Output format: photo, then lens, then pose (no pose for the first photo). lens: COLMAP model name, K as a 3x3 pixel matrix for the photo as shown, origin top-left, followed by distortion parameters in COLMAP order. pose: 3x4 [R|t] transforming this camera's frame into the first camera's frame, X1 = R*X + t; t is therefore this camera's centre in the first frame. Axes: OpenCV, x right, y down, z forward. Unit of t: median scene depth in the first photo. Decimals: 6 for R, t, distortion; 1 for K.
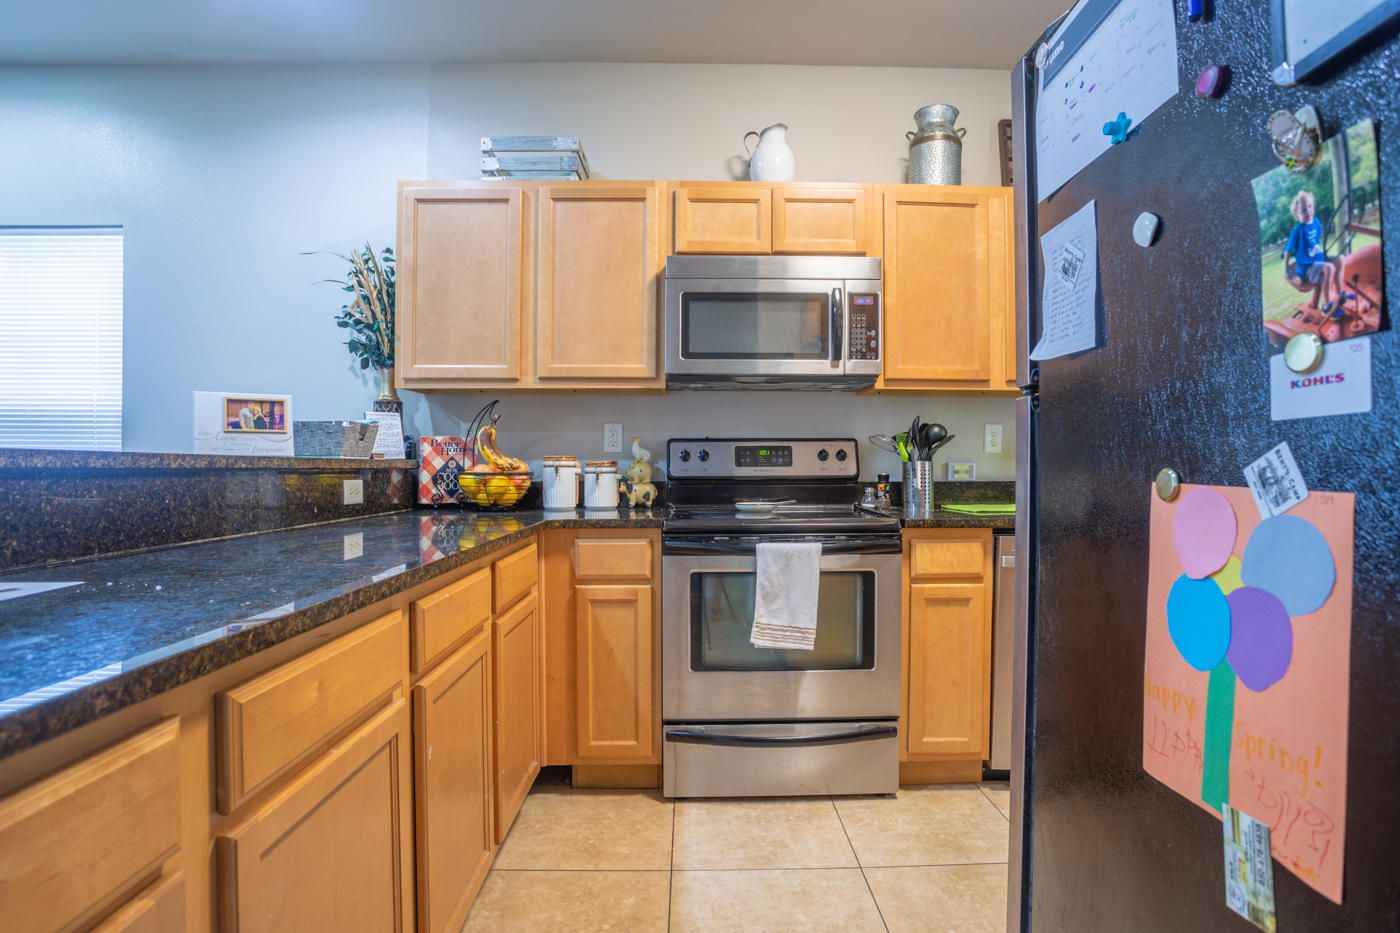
lens RADIAL K [[702.4, 0, 700.0], [0, 702.4, 466.5], [0, 0, 1]] dist [-0.077660, 0.038283]
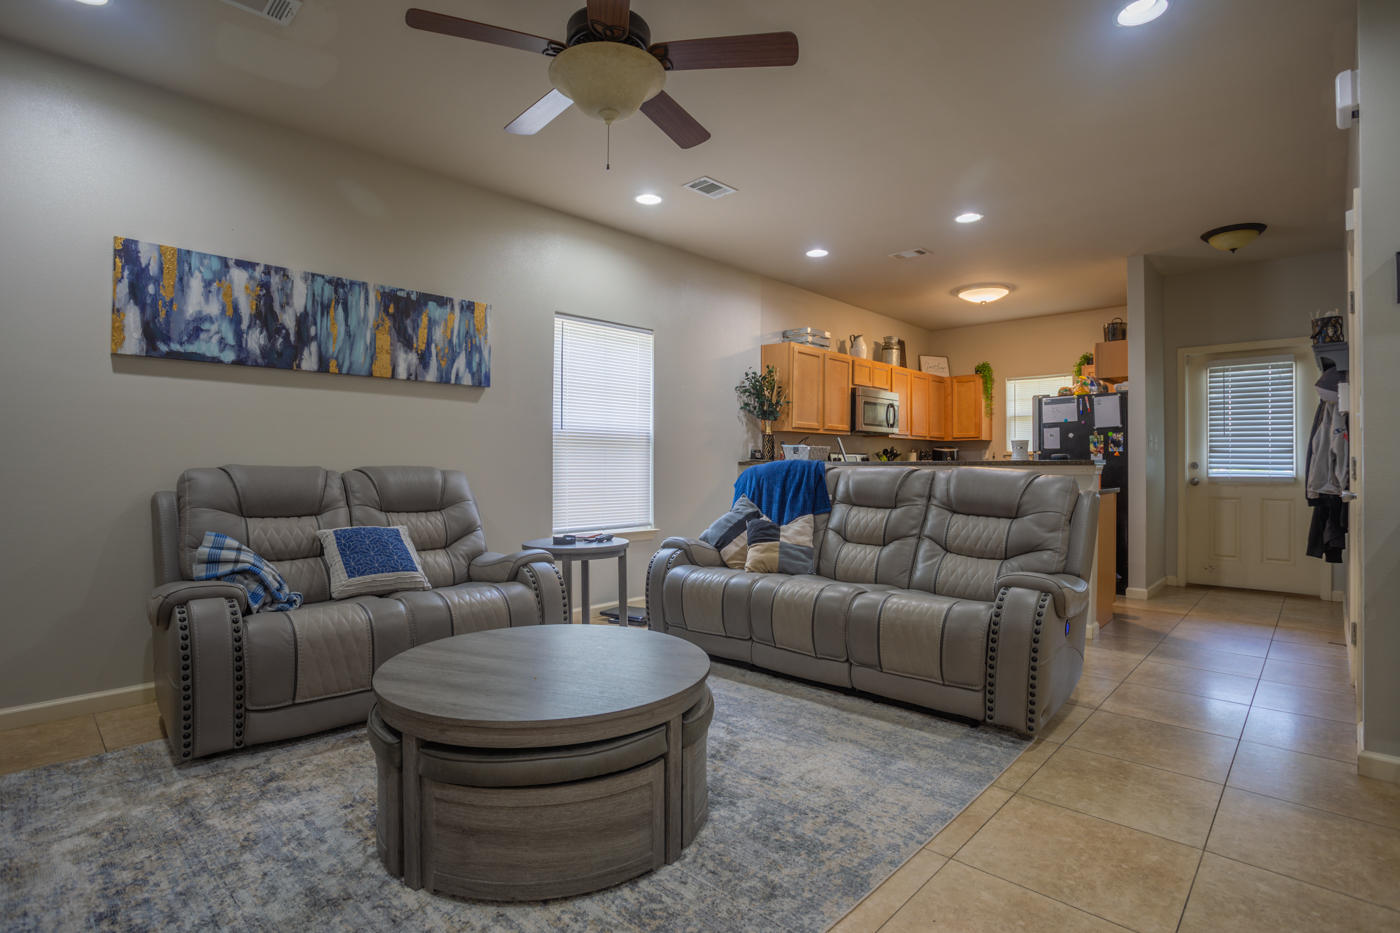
lens RADIAL K [[685.5, 0, 701.8], [0, 685.5, 464.2], [0, 0, 1]] dist [-0.084646, 0.038663]
pose [[0.700853, -0.000421, 0.713306, -2.306805], [-0.001020, 0.999998, 0.001592, -0.004337], [-0.713305, -0.001843, 0.700851, -0.411575]]
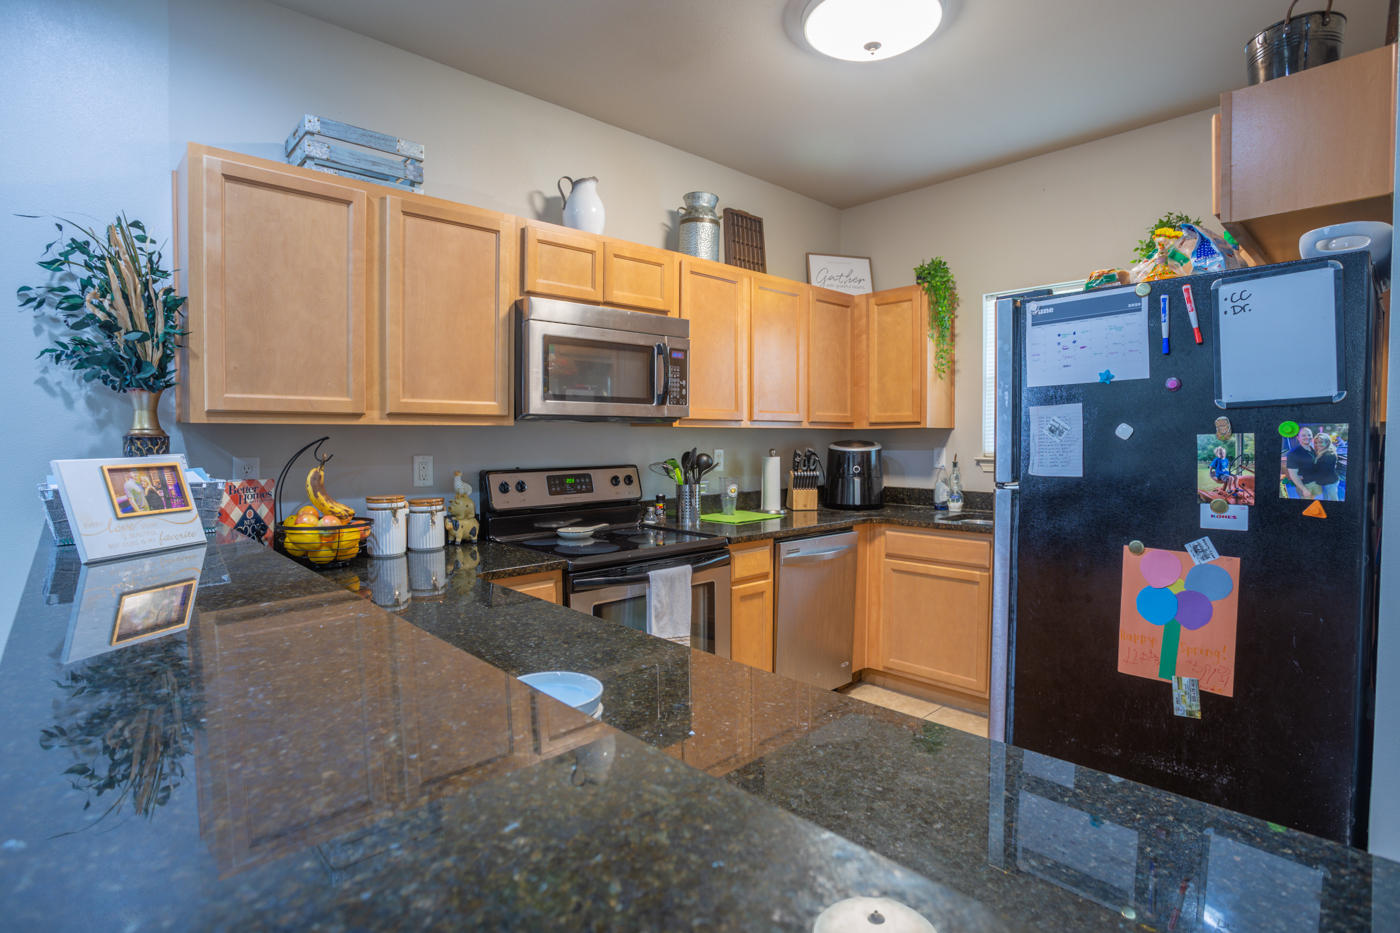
lens RADIAL K [[702.4, 0, 700.0], [0, 702.4, 466.5], [0, 0, 1]] dist [-0.077660, 0.038283]
pose [[0.739581, -0.031267, 0.672340, -0.533098], [0.003581, 0.999089, 0.042524, -0.095651], [-0.673058, -0.029042, 0.739020, 0.080775]]
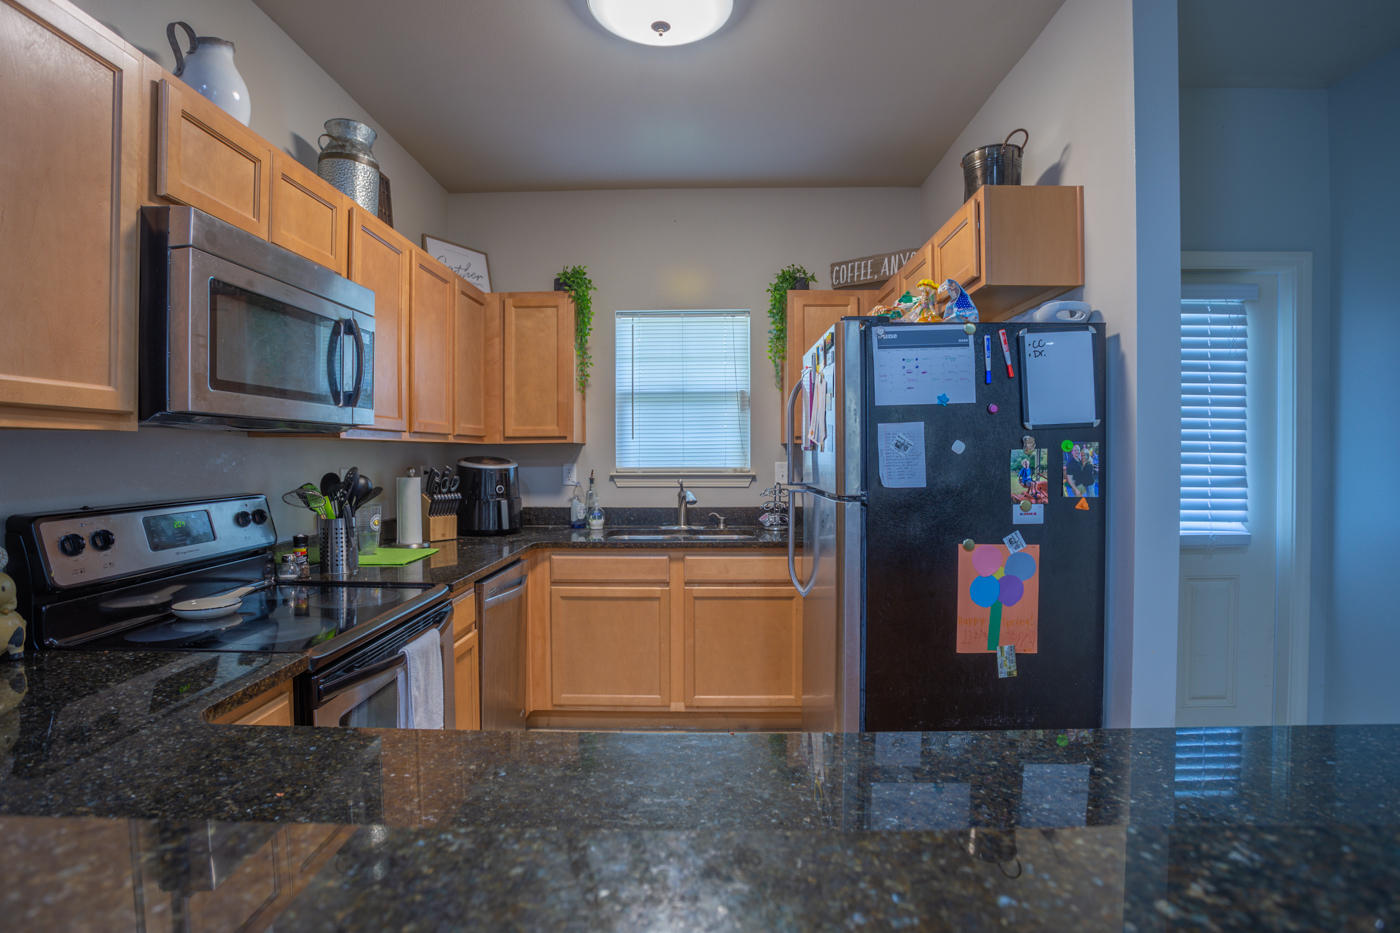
lens RADIAL K [[702.4, 0, 700.0], [0, 702.4, 466.5], [0, 0, 1]] dist [-0.077660, 0.038283]
pose [[0.037512, -0.021154, 0.999072, -0.581095], [0.001954, 0.999776, 0.021096, -0.094950], [-0.999294, 0.001161, 0.037545, 0.539458]]
